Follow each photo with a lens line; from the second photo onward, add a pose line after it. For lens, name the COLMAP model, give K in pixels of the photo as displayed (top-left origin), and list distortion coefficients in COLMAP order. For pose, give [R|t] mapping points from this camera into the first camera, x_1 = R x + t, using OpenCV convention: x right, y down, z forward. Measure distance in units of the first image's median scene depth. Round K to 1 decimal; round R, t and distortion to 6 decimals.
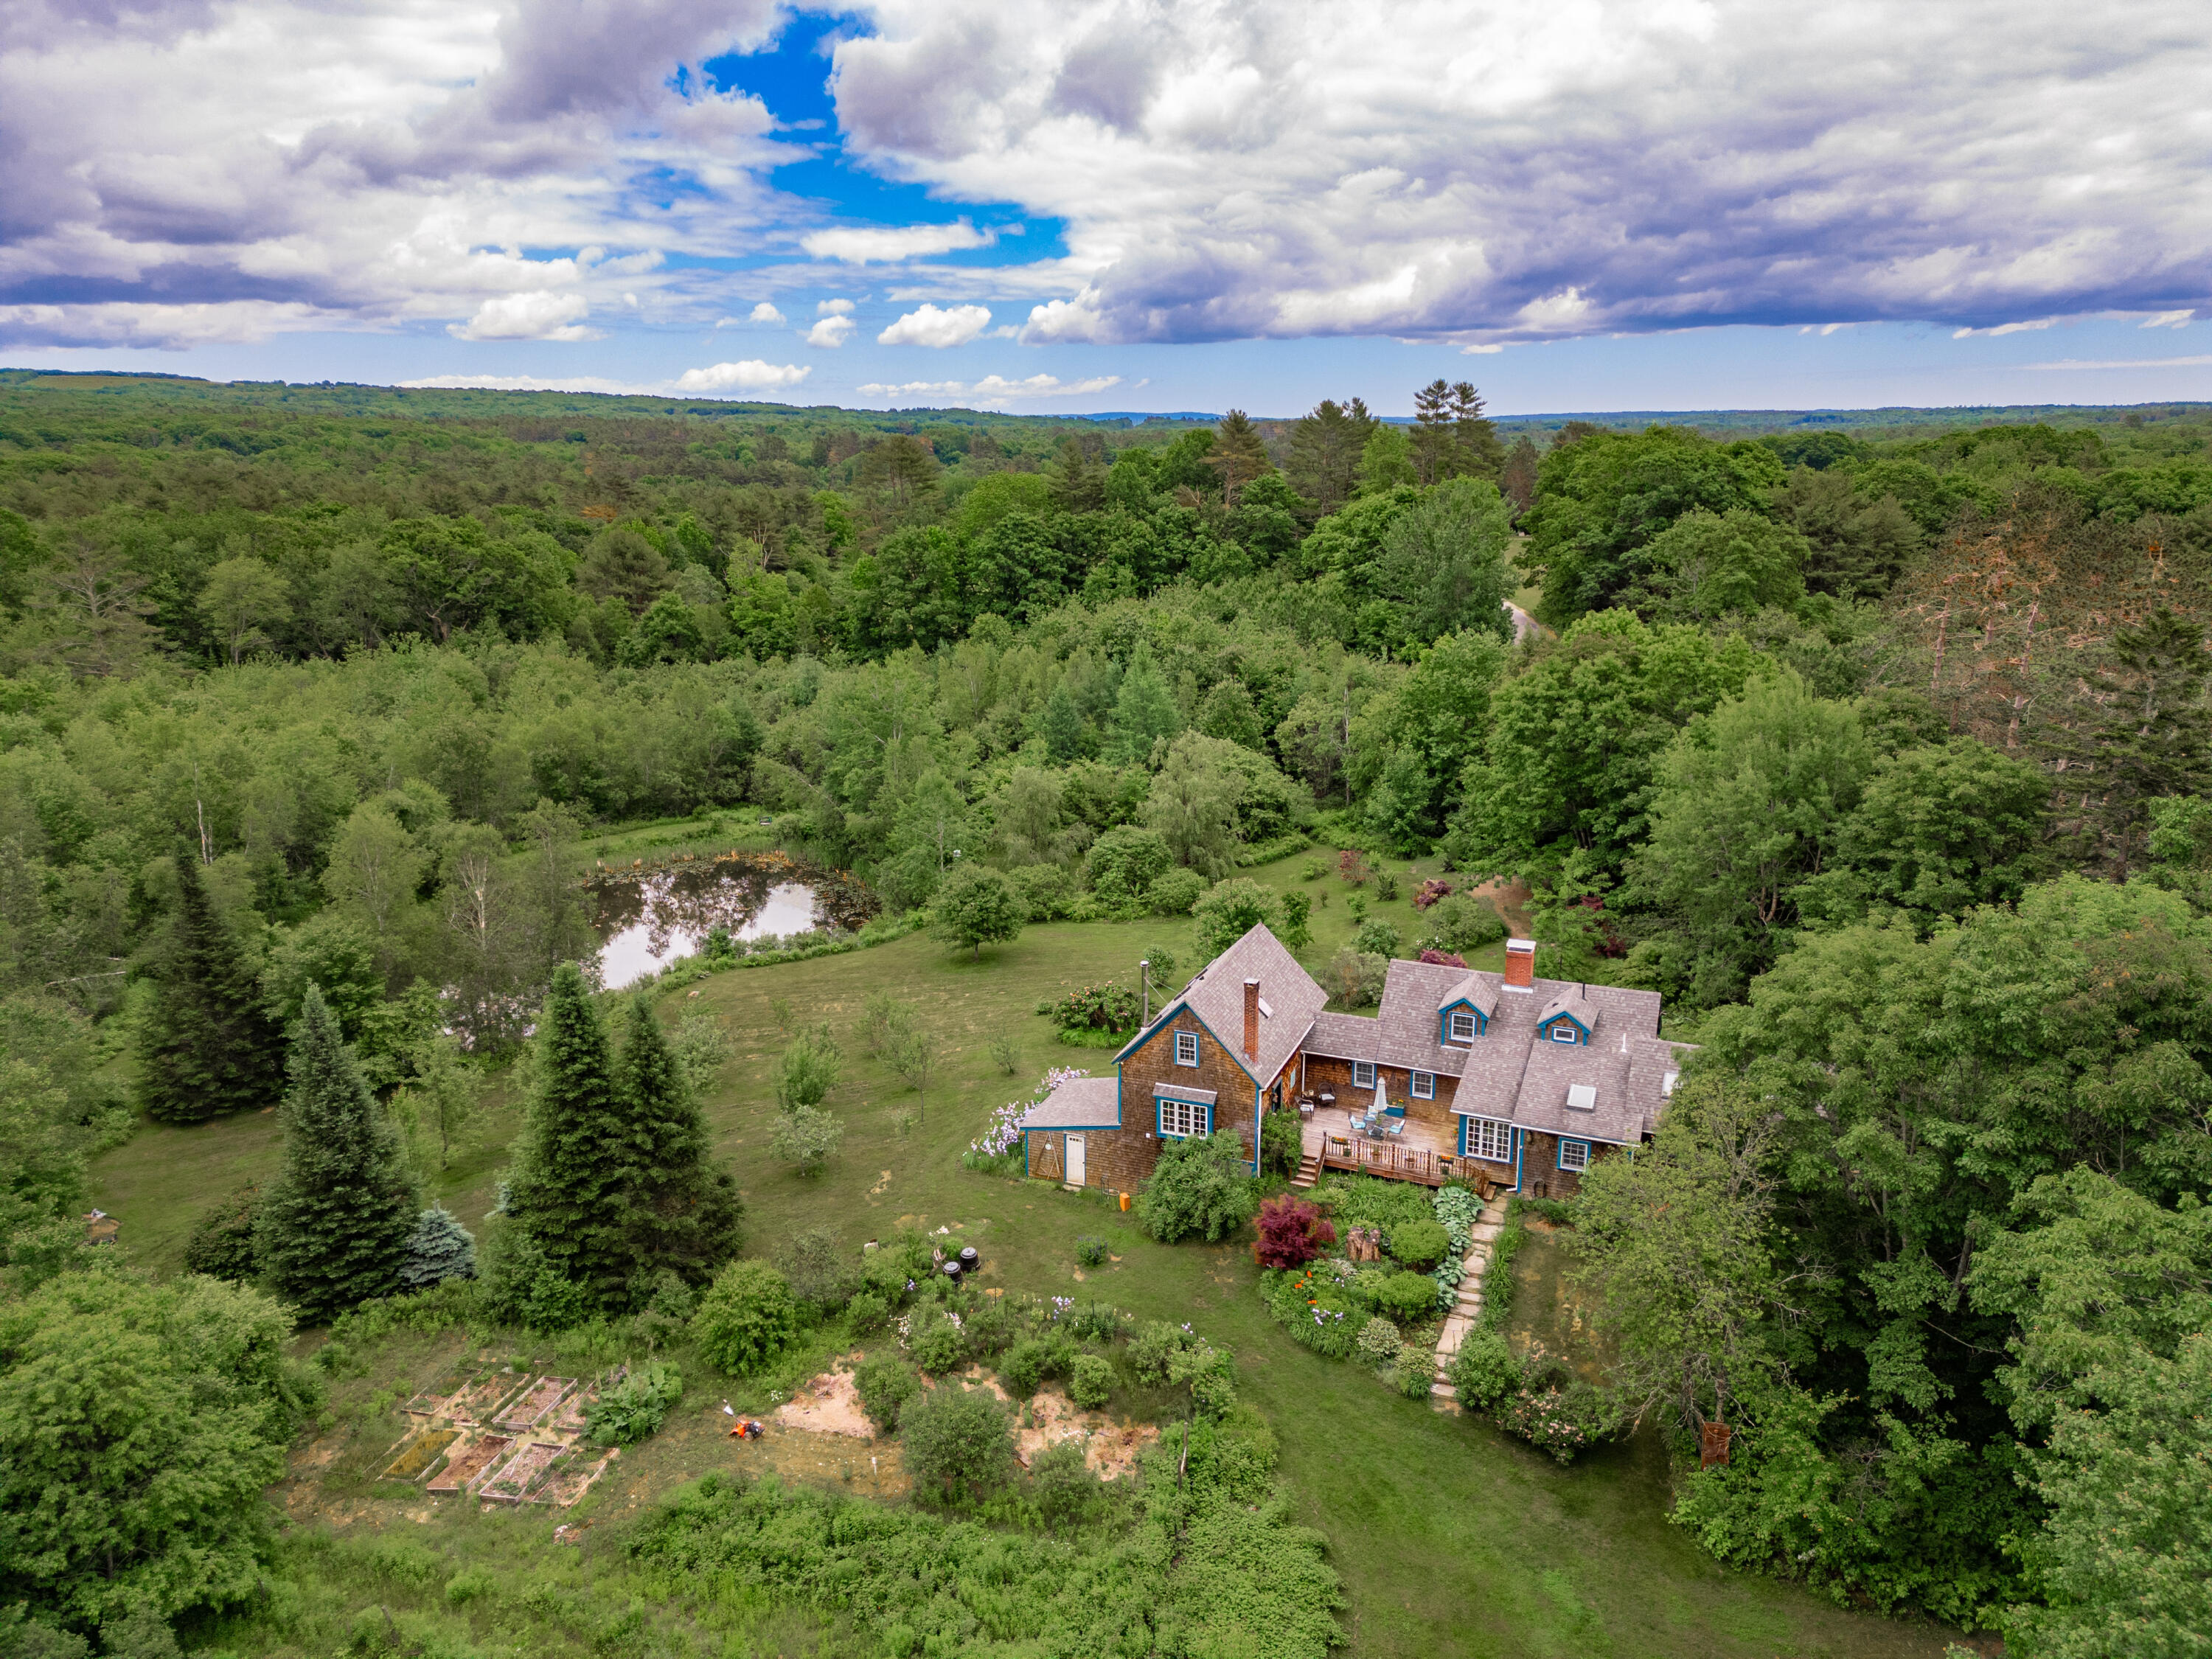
lens RADIAL K [[1548.5, 0, 1112.8], [0, 1548.5, 832.3], [0, 0, 1]] dist [0.076533, -0.071962]
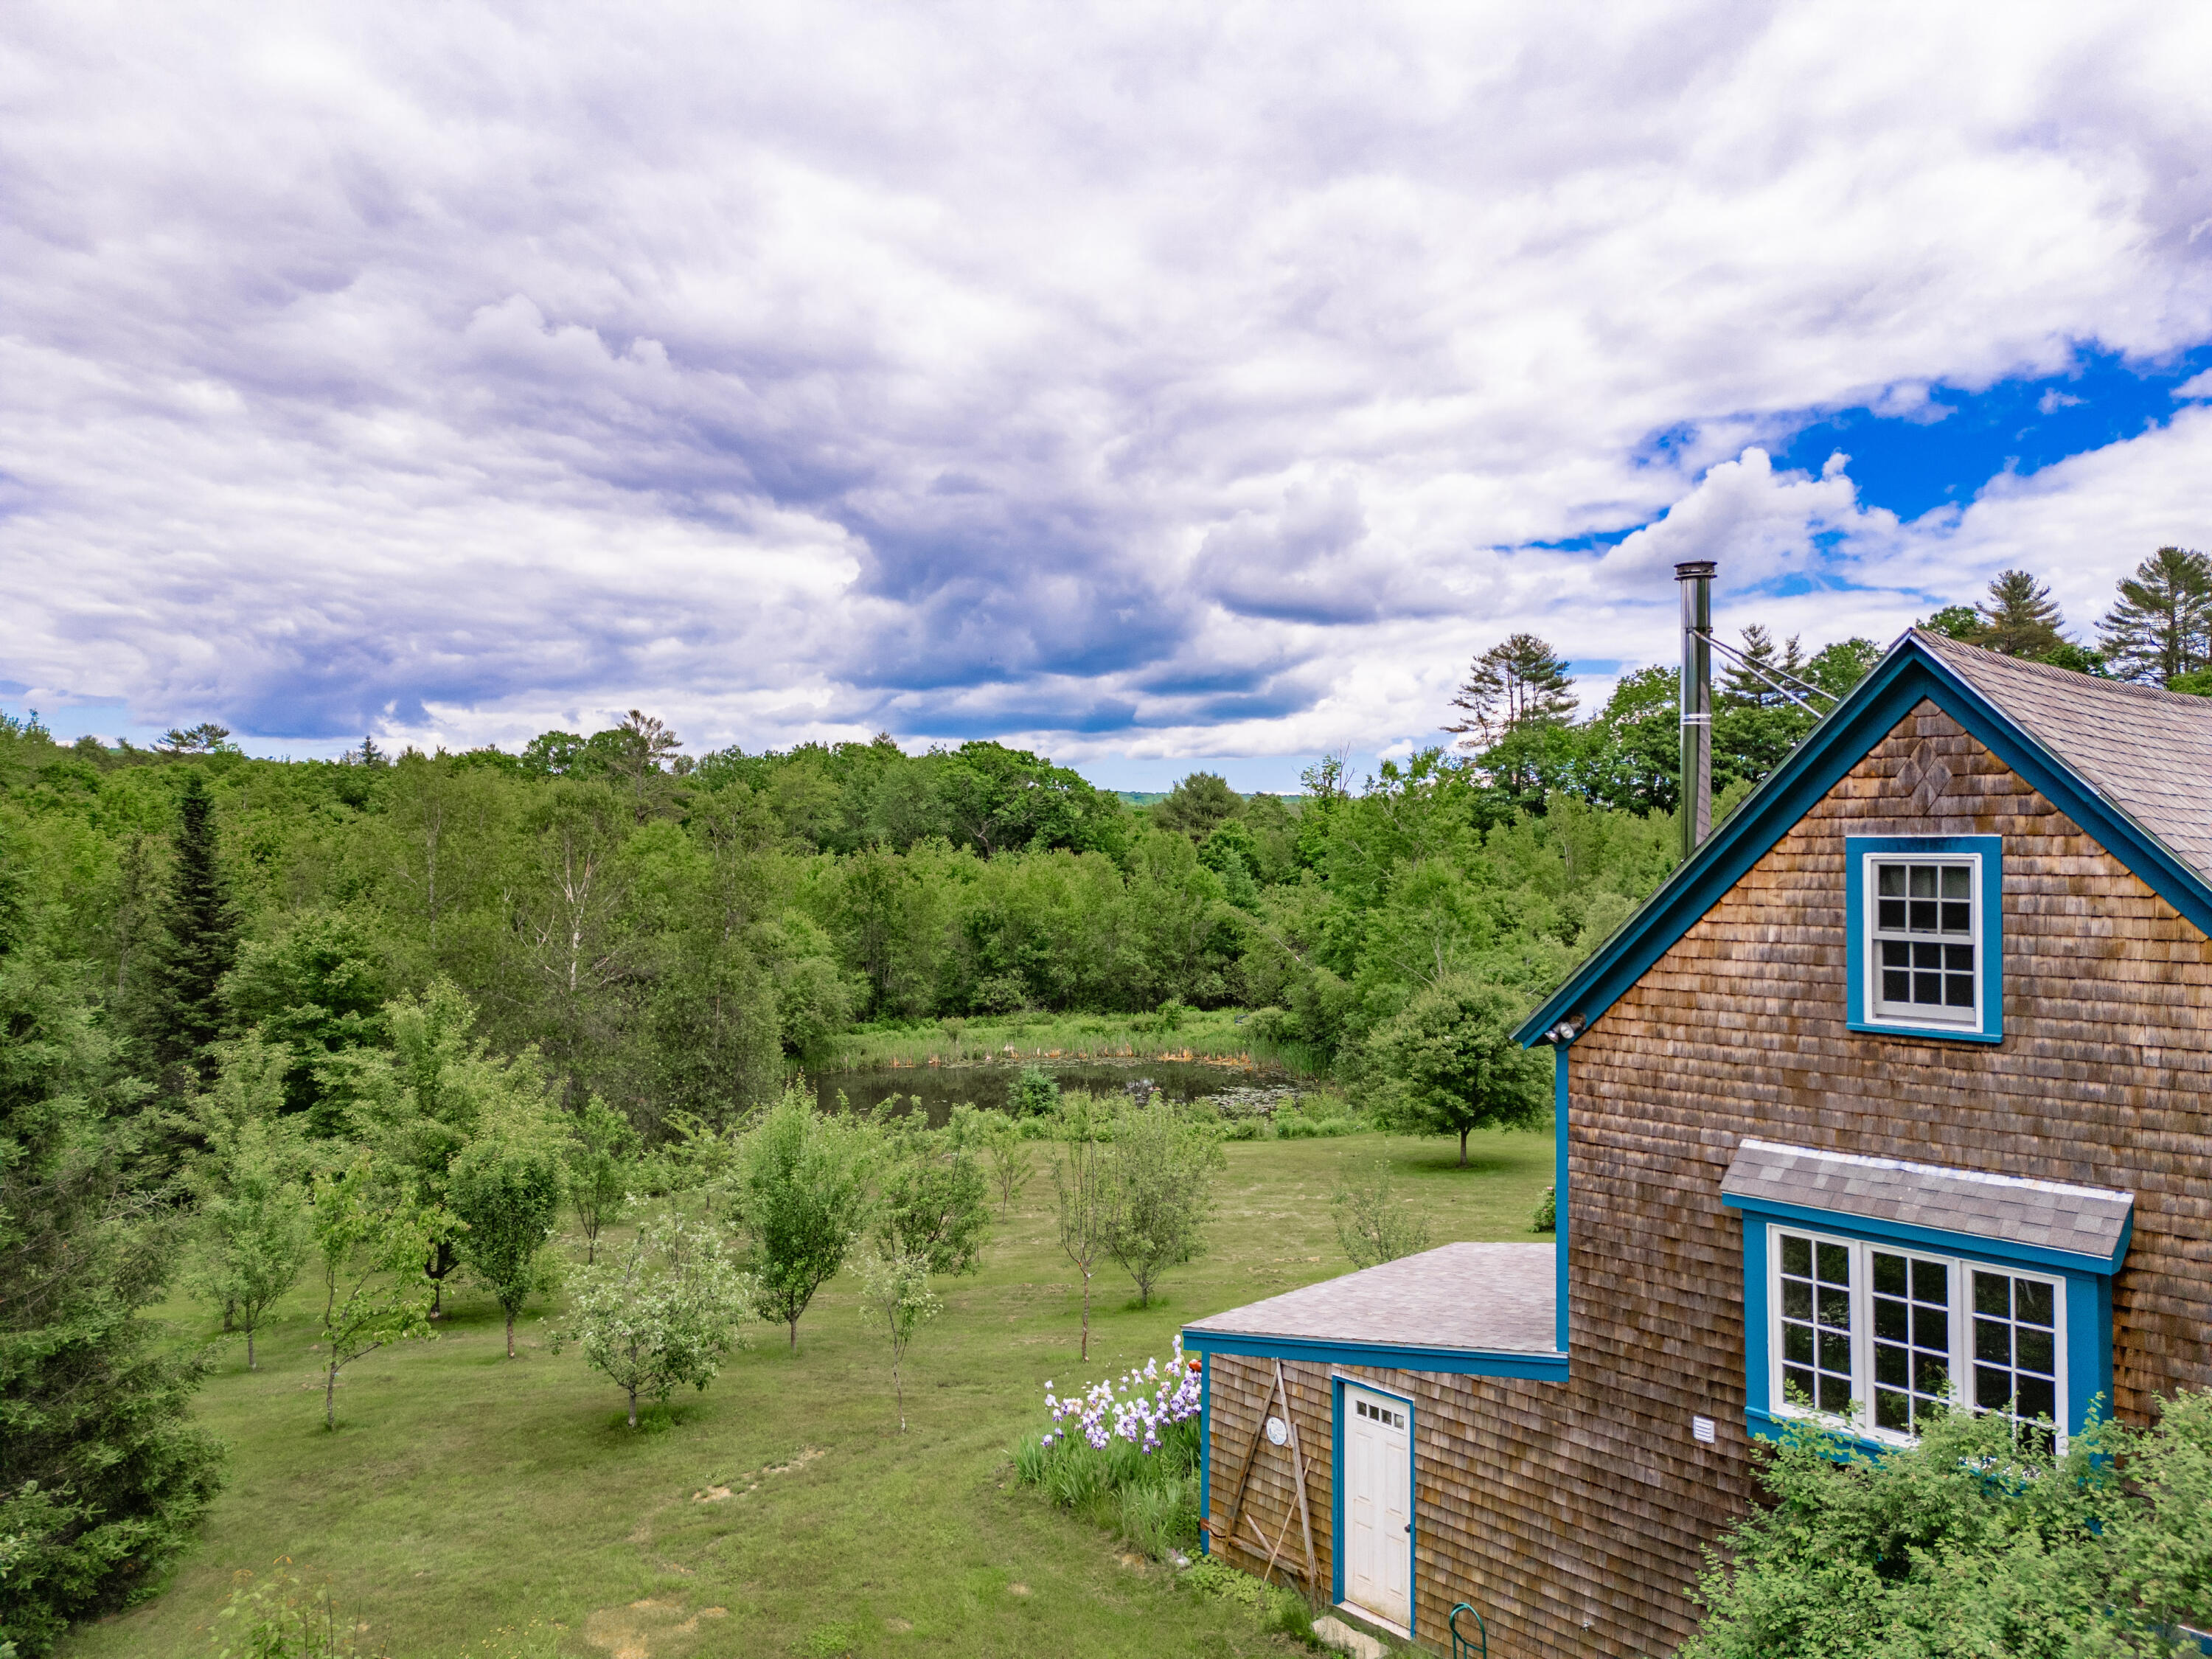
lens RADIAL K [[1548.5, 0, 1117.6], [0, 1548.5, 829.8], [0, 0, 1]] dist [0.076533, -0.071962]
pose [[0.908998, 0.015593, -0.416509, 0.035821], [-0.121436, 0.965854, -0.228865, 0.170818], [0.398718, 0.258617, 0.879853, 0.751137]]
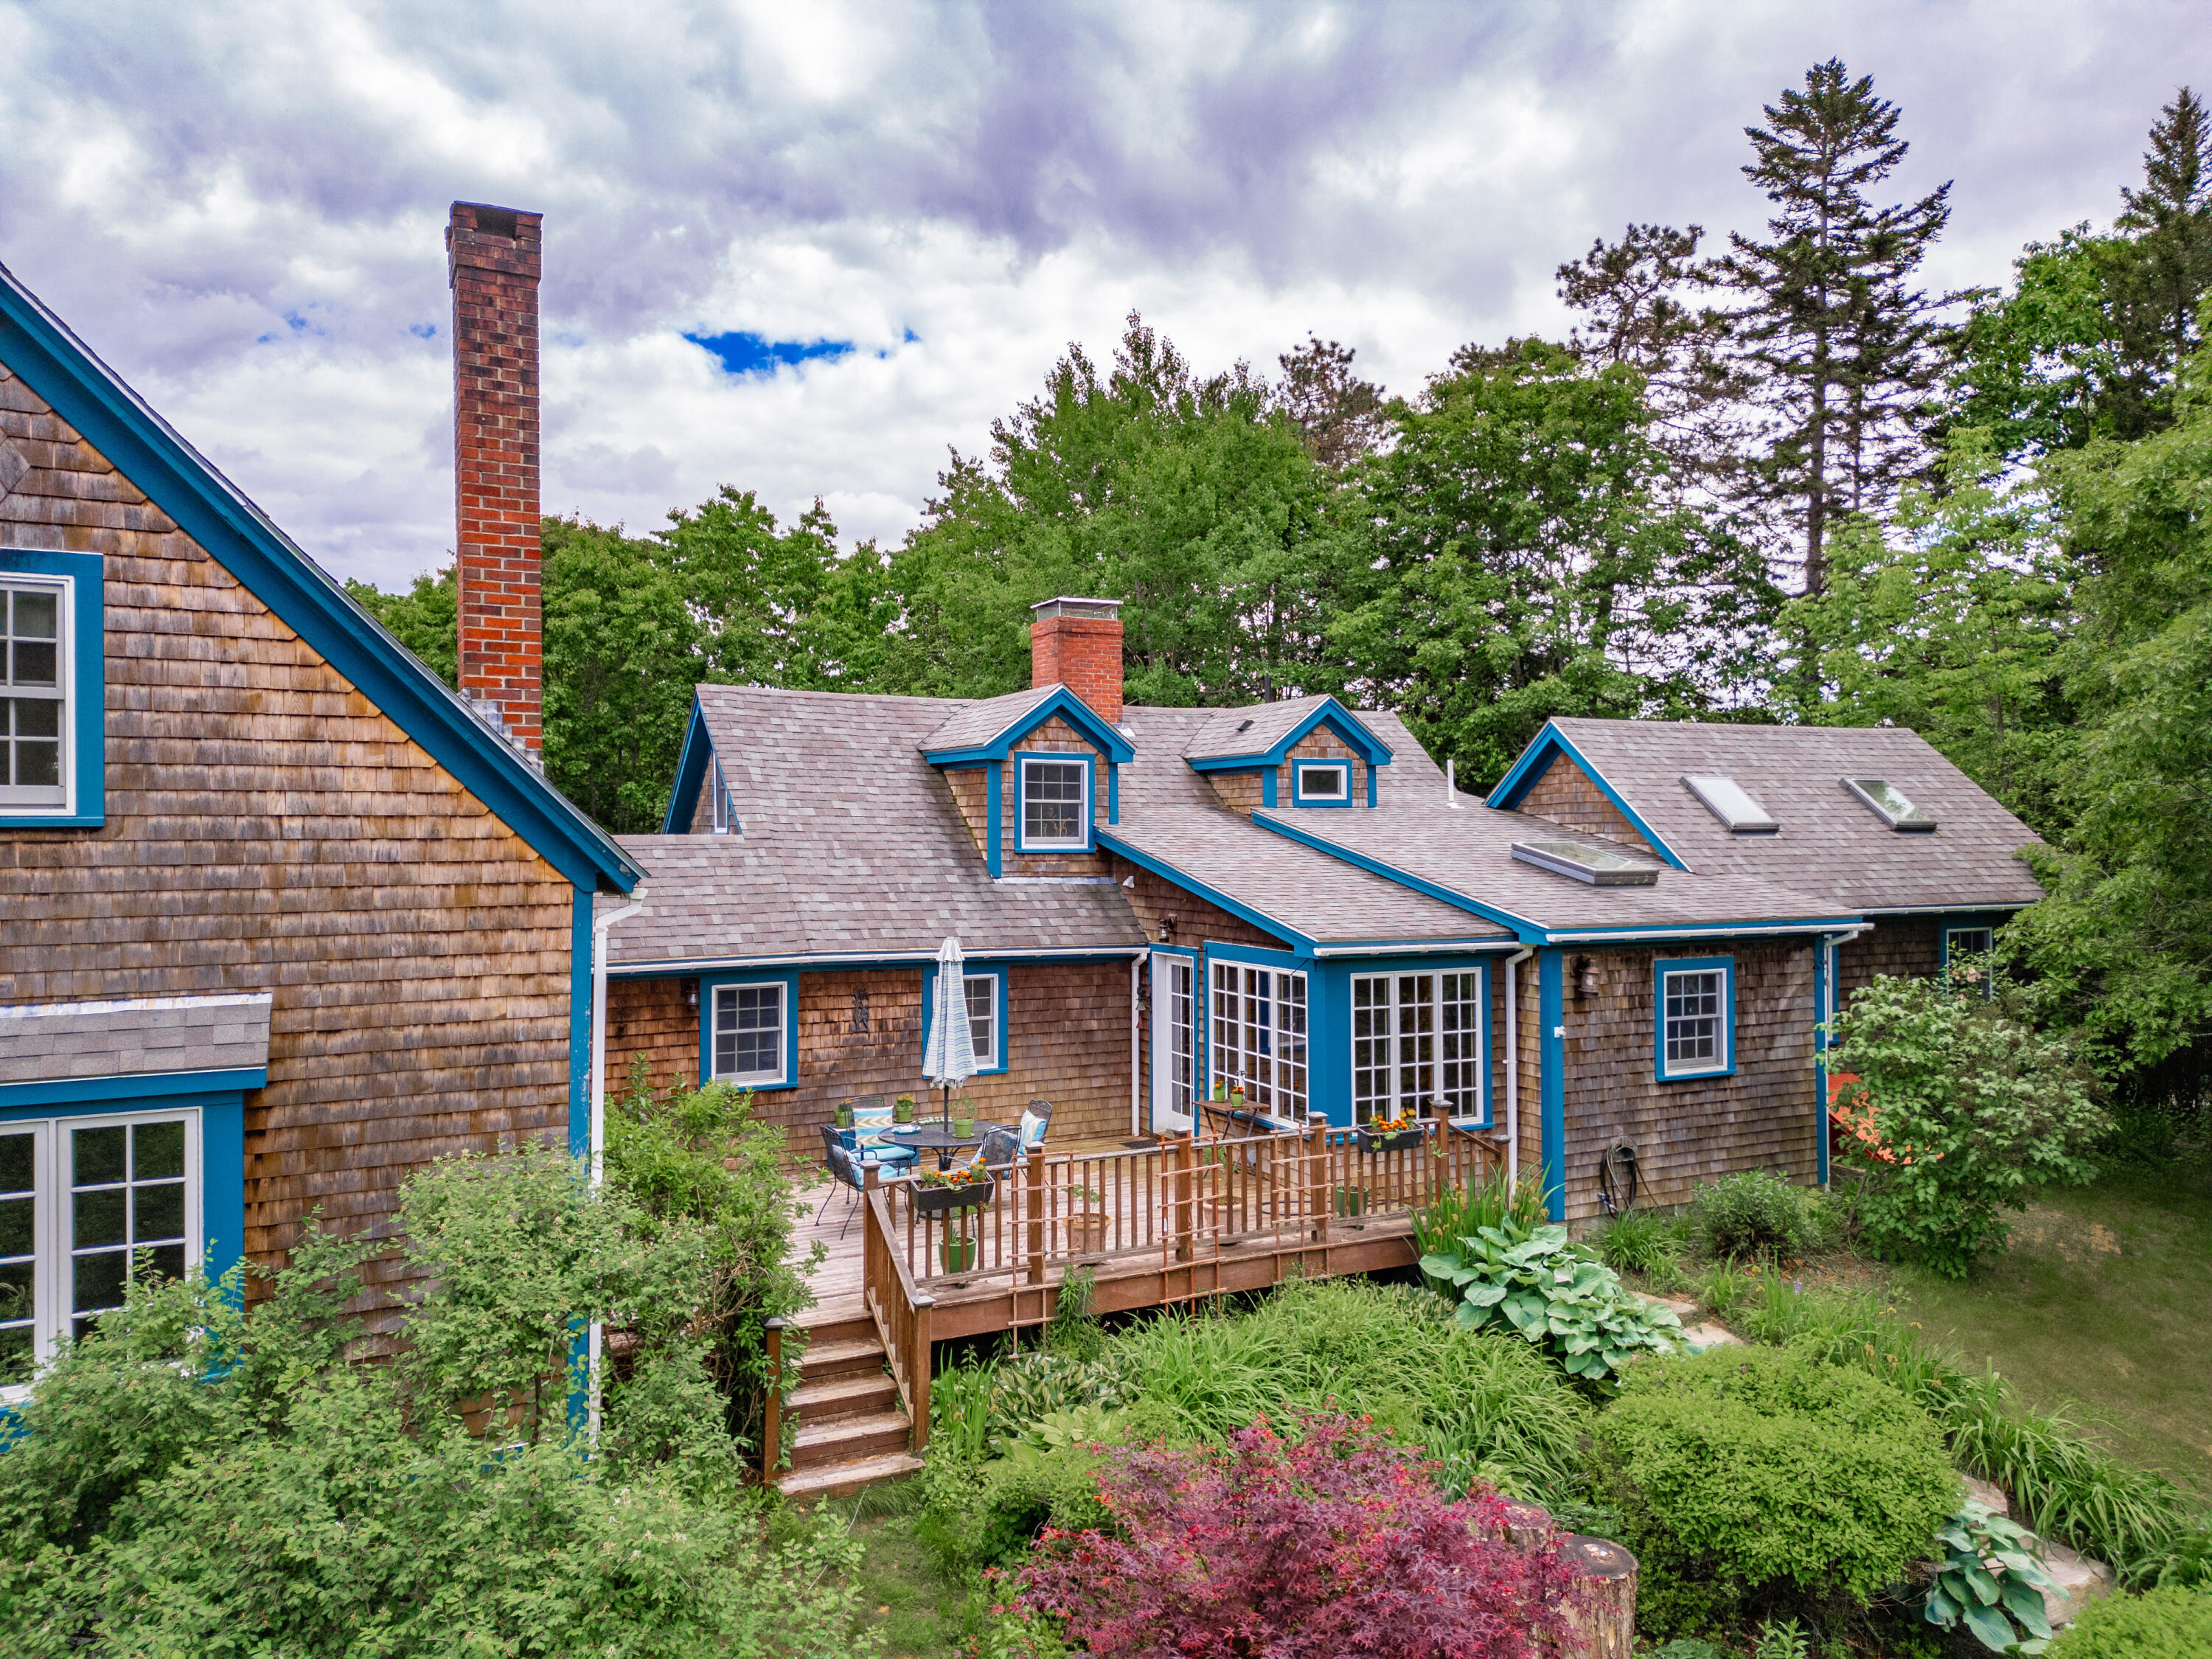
lens RADIAL K [[1548.5, 0, 1101.7], [0, 1548.5, 831.1], [0, 0, 1]] dist [0.076533, -0.071962]
pose [[0.636570, 0.017509, 0.771020, 0.004931], [0.193050, 0.964296, -0.181285, 0.181972], [-0.746666, 0.264246, 0.610462, 0.803663]]
